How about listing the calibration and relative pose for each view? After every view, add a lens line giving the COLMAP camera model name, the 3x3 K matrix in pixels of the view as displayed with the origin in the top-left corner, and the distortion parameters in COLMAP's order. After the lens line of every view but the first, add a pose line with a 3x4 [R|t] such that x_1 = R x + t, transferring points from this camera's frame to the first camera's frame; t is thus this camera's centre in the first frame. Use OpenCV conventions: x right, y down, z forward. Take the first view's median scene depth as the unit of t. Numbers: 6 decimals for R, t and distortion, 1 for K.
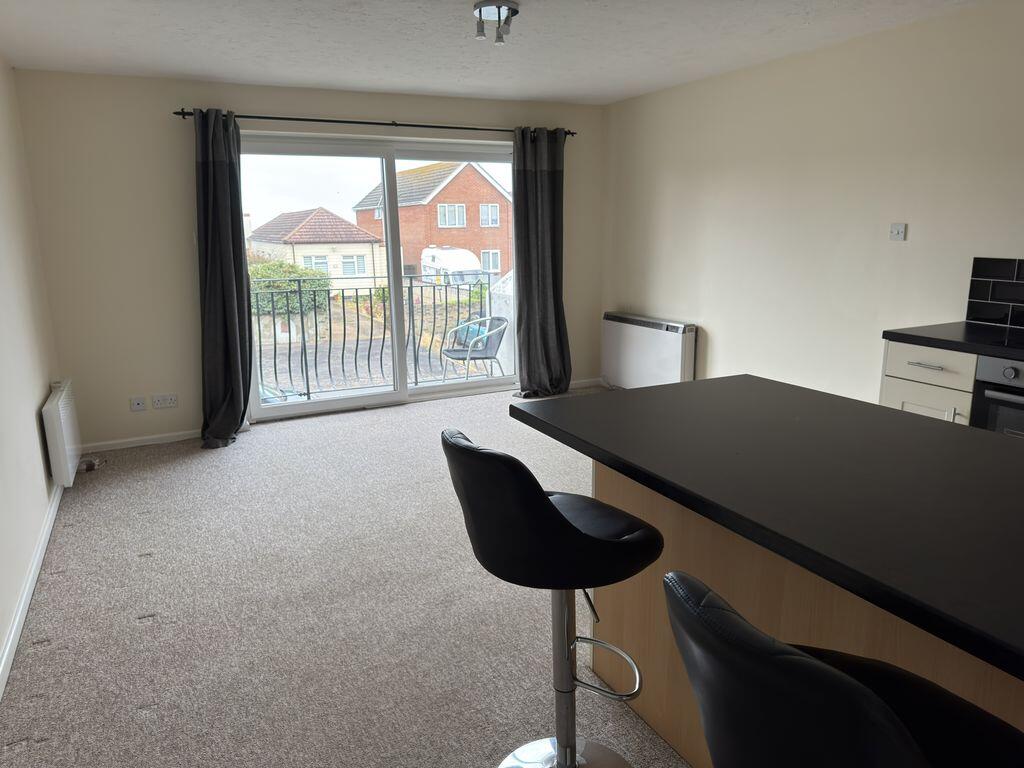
lens RADIAL K [[726.5, 0, 508.8], [0, 726.5, 379.7], [0, 0, 1]] dist [0.047310, -0.011309]
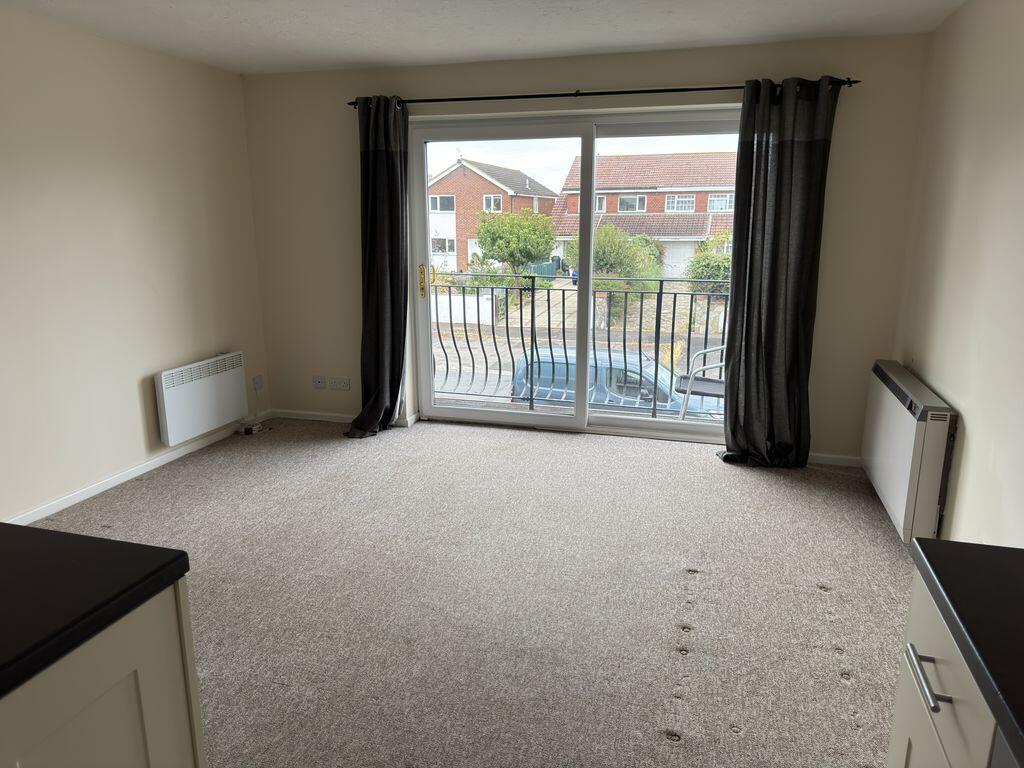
lens RADIAL K [[726.5, 0, 514.8], [0, 726.5, 388.8], [0, 0, 1]] dist [0.047310, -0.011309]
pose [[0.743739, 0.175756, -0.644951, 0.346461], [-0.153102, 0.983957, 0.091586, -0.085781], [0.650701, 0.030627, 0.758716, 0.326113]]
